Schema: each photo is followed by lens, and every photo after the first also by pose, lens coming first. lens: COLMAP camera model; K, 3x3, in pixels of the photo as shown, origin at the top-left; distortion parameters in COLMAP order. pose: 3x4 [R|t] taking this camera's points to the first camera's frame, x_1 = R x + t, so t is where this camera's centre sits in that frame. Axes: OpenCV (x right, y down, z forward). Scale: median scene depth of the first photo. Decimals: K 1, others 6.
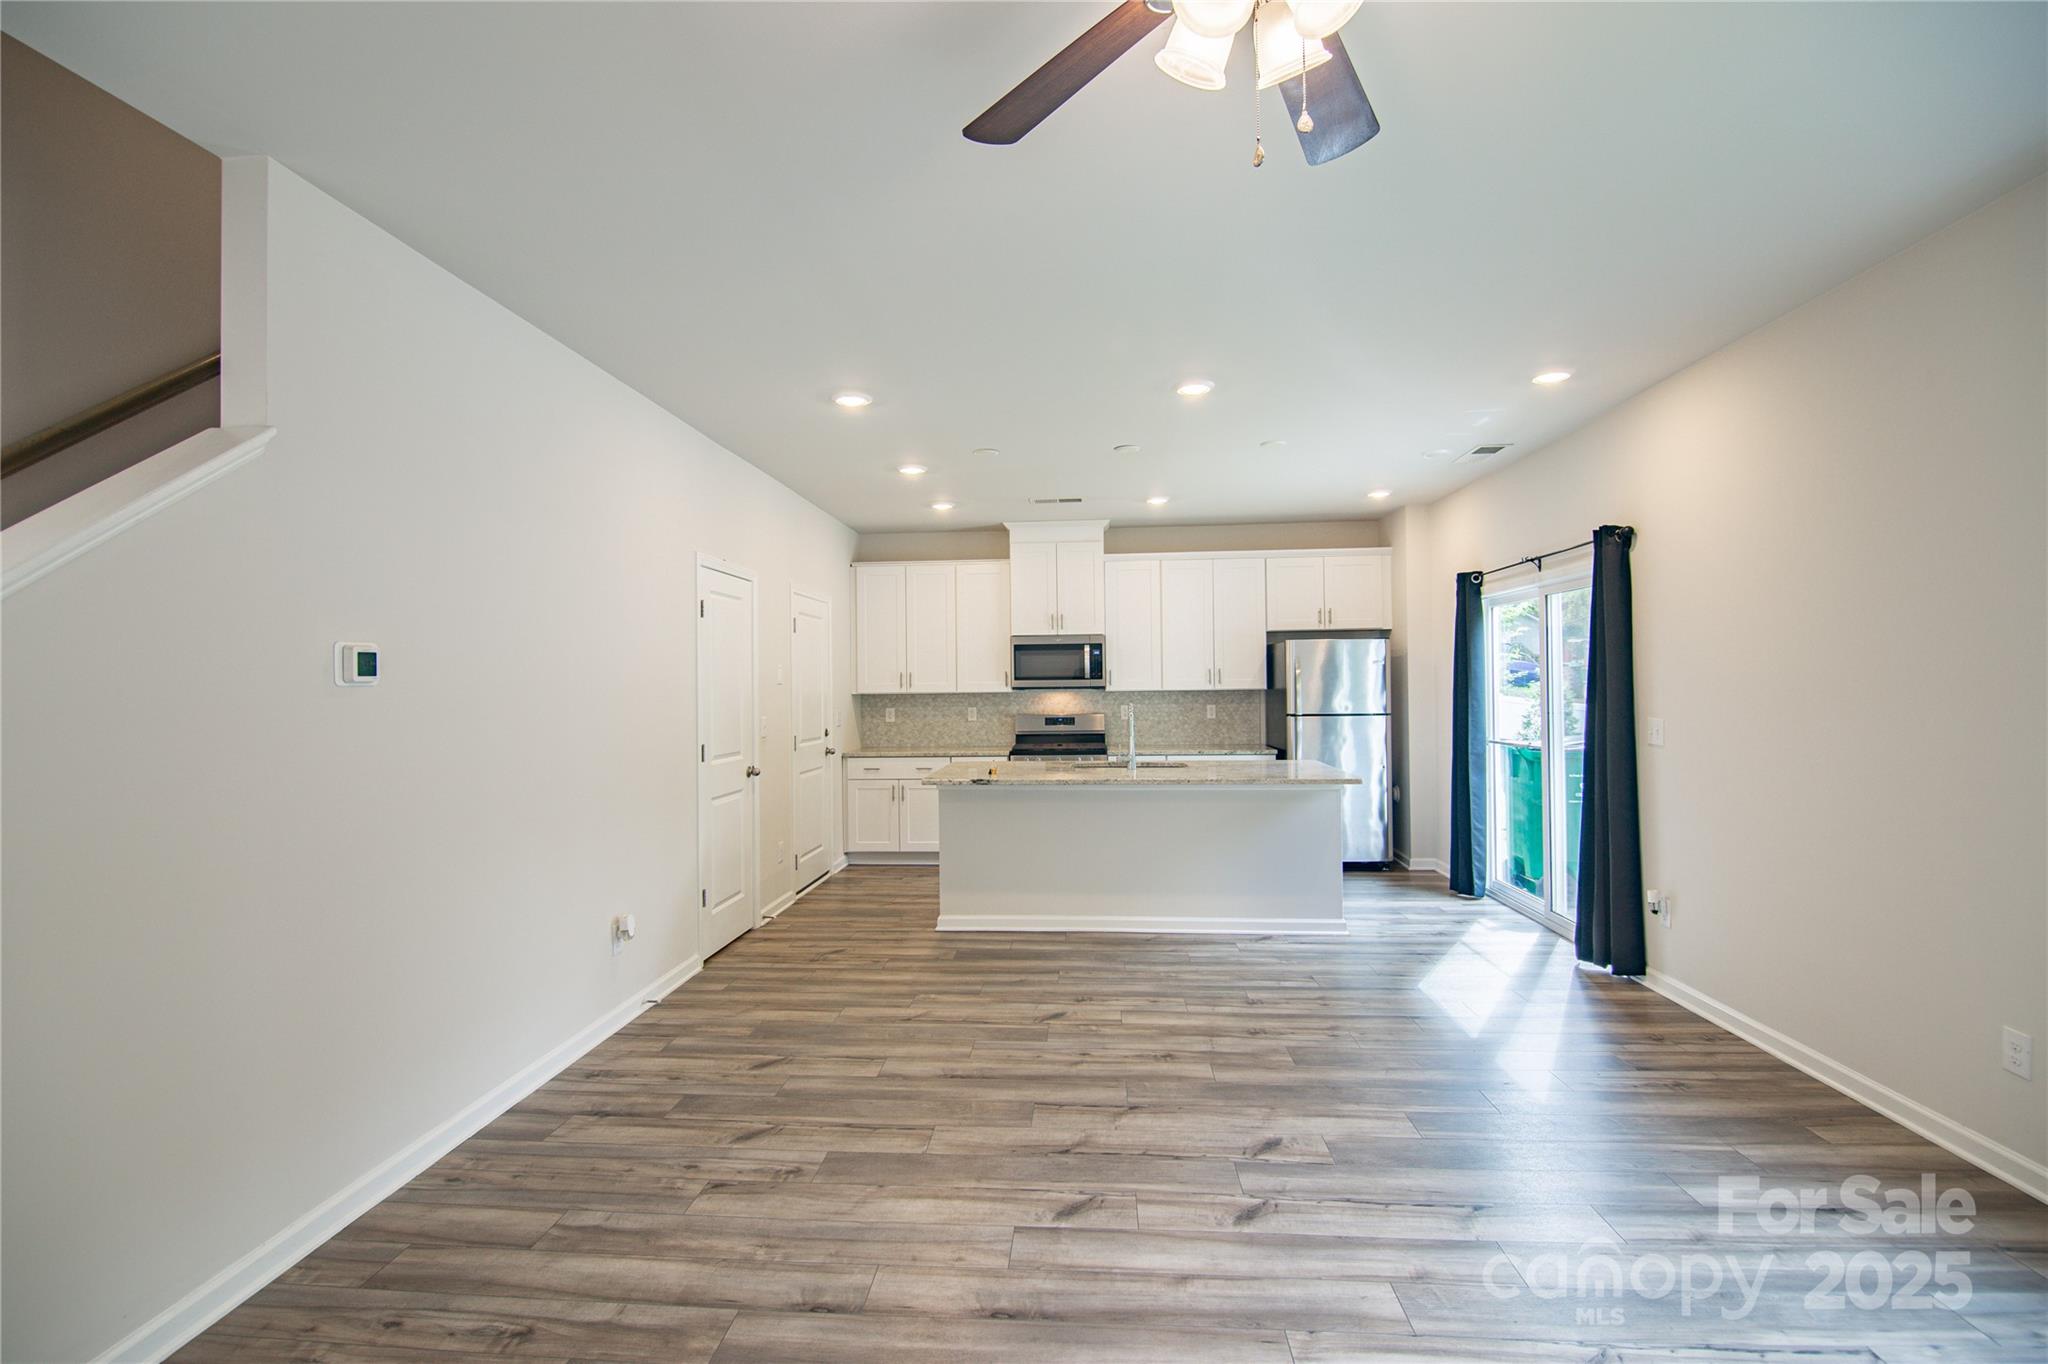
lens RADIAL K [[911.6, 0, 1012.9], [0, 911.6, 679.4], [0, 0, 1]] dist [-0.012596, -0.005232]
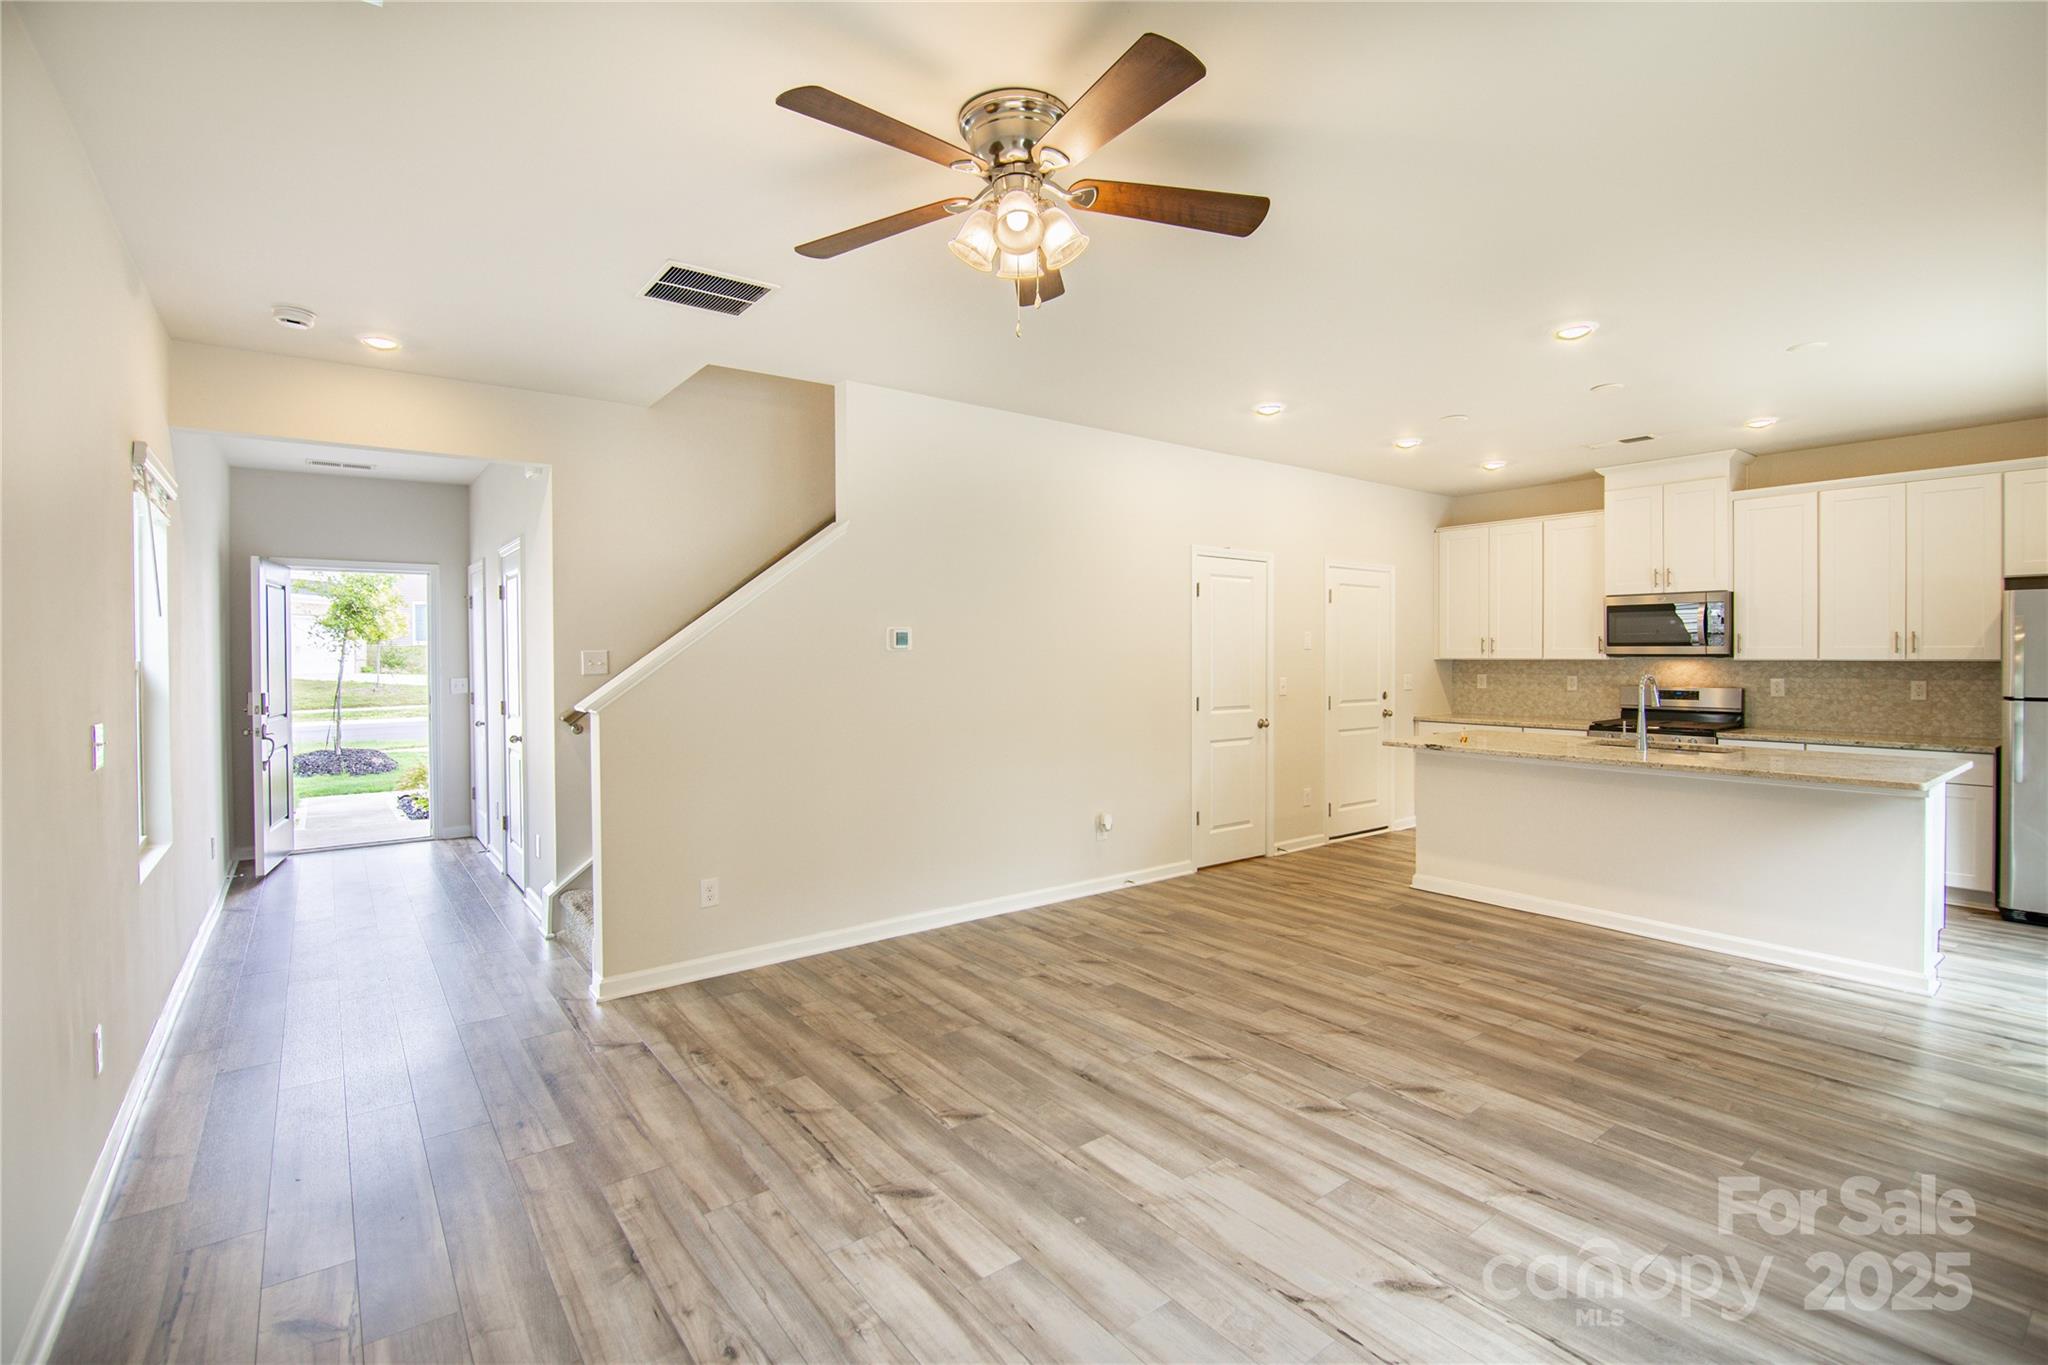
lens RADIAL K [[911.6, 0, 1013.0], [0, 911.6, 673.3], [0, 0, 1]] dist [-0.012596, -0.005232]
pose [[0.664312, 0.026068, -0.747001, 0.552317], [0.000458, 0.999377, 0.035283, -0.008203], [0.747455, -0.023781, 0.663887, -0.037822]]
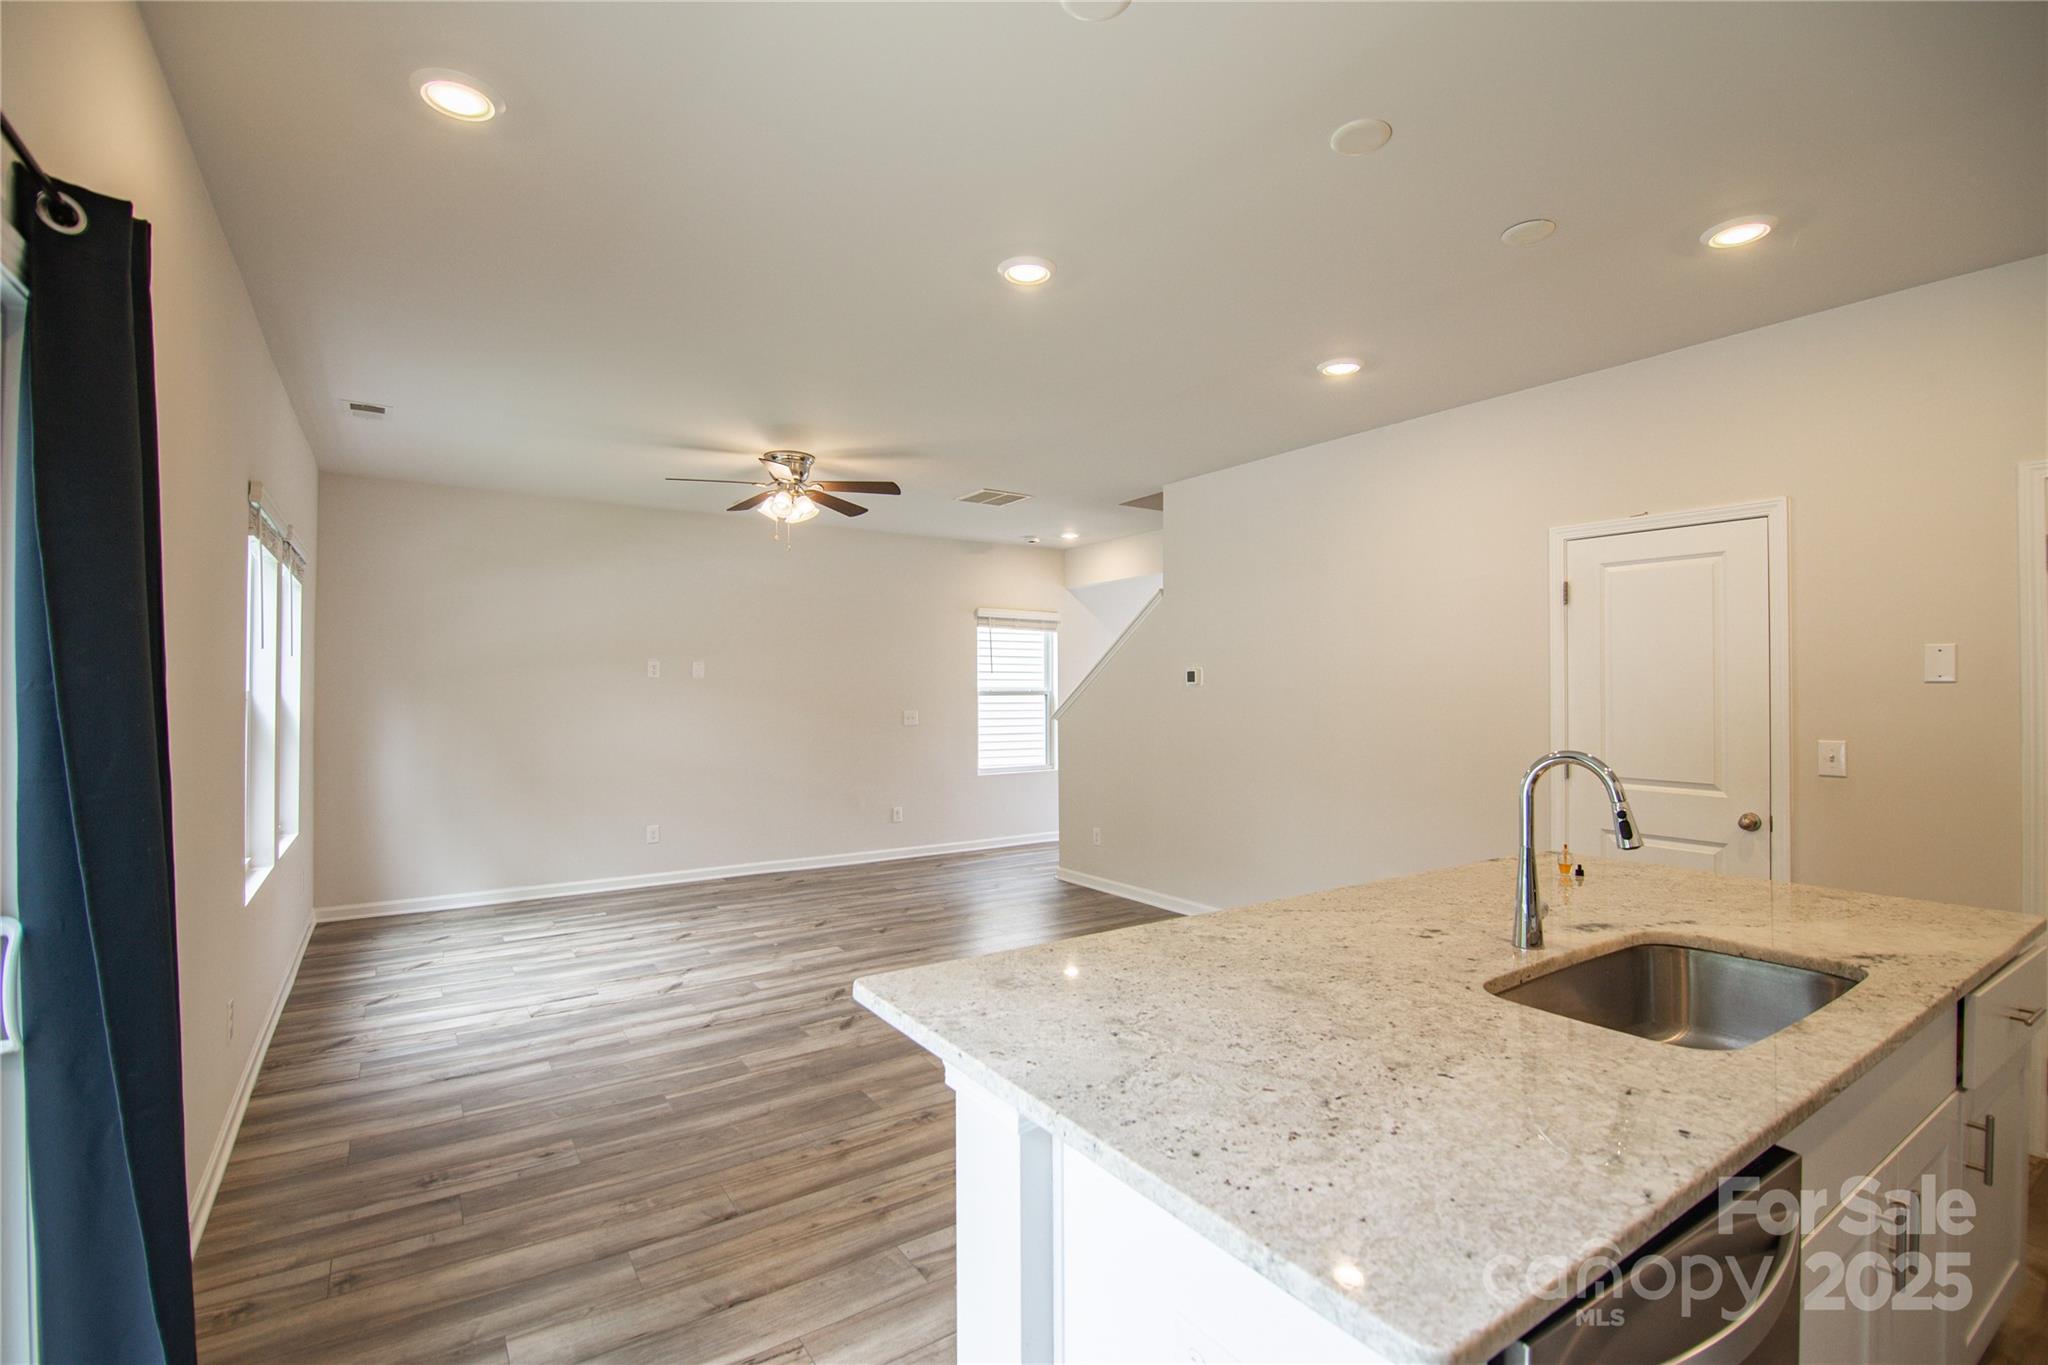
lens RADIAL K [[911.6, 0, 1029.5], [0, 911.6, 681.8], [0, 0, 1]] dist [-0.012596, -0.005232]
pose [[-0.769911, 0.018651, -0.637878, 0.693197], [0.024898, 0.999690, -0.000821, 0.005274], [0.637665, -0.016514, -0.770137, 1.660212]]
